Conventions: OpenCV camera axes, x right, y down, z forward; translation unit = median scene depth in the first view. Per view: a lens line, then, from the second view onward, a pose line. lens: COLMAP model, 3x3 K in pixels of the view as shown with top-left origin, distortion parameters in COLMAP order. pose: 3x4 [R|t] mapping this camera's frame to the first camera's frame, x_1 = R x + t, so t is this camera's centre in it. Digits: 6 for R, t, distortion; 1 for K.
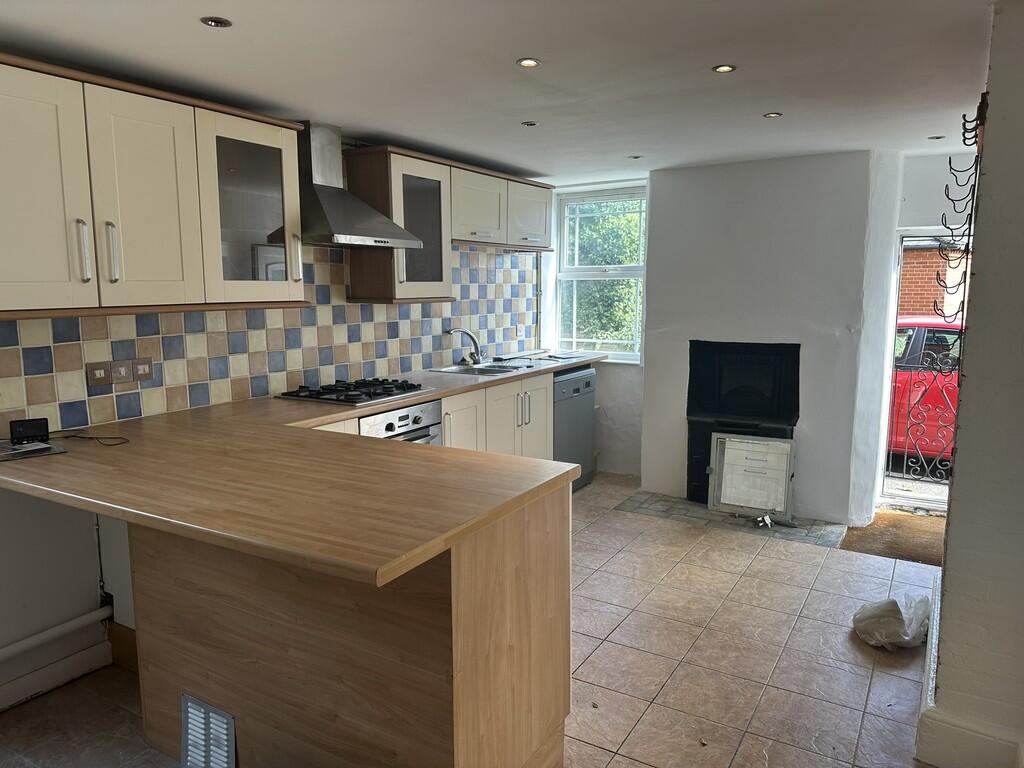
lens RADIAL K [[725.5, 0, 513.1], [0, 725.5, 385.5], [0, 0, 1]] dist [0.041374, -0.047537]
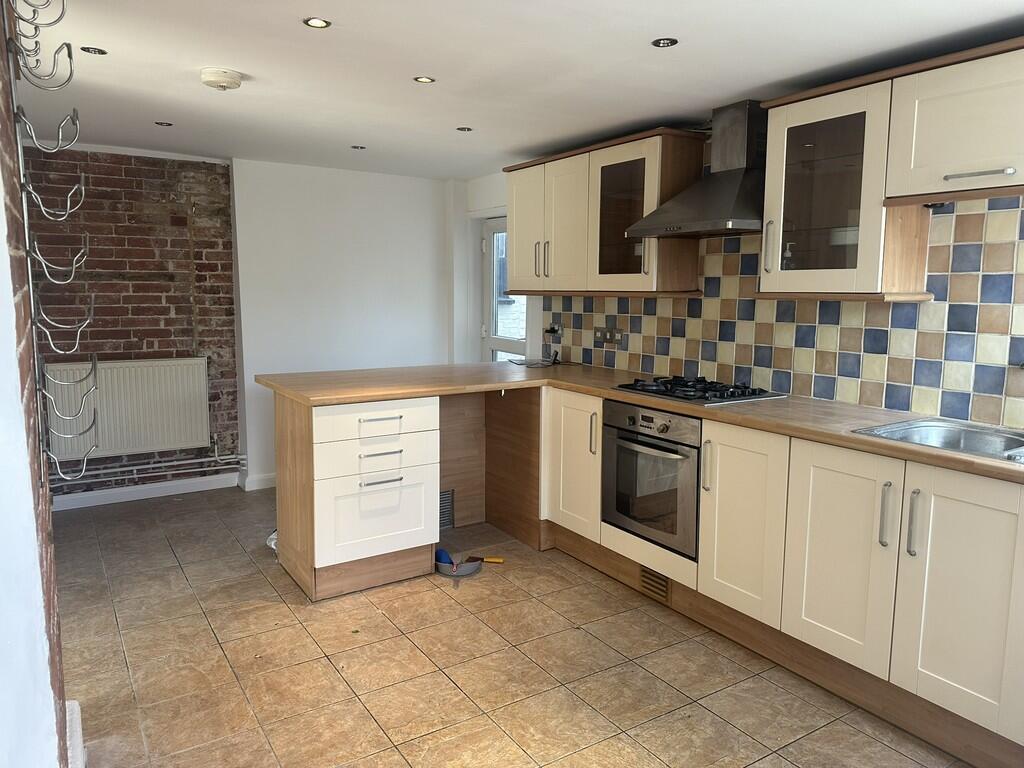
lens RADIAL K [[725.5, 0, 513.0], [0, 725.5, 382.0], [0, 0, 1]] dist [0.041374, -0.047537]
pose [[-0.443480, 0.123457, -0.887741, 0.808597], [-0.123221, 0.972665, 0.196823, -0.178075], [0.887774, 0.196676, -0.416145, 1.329030]]
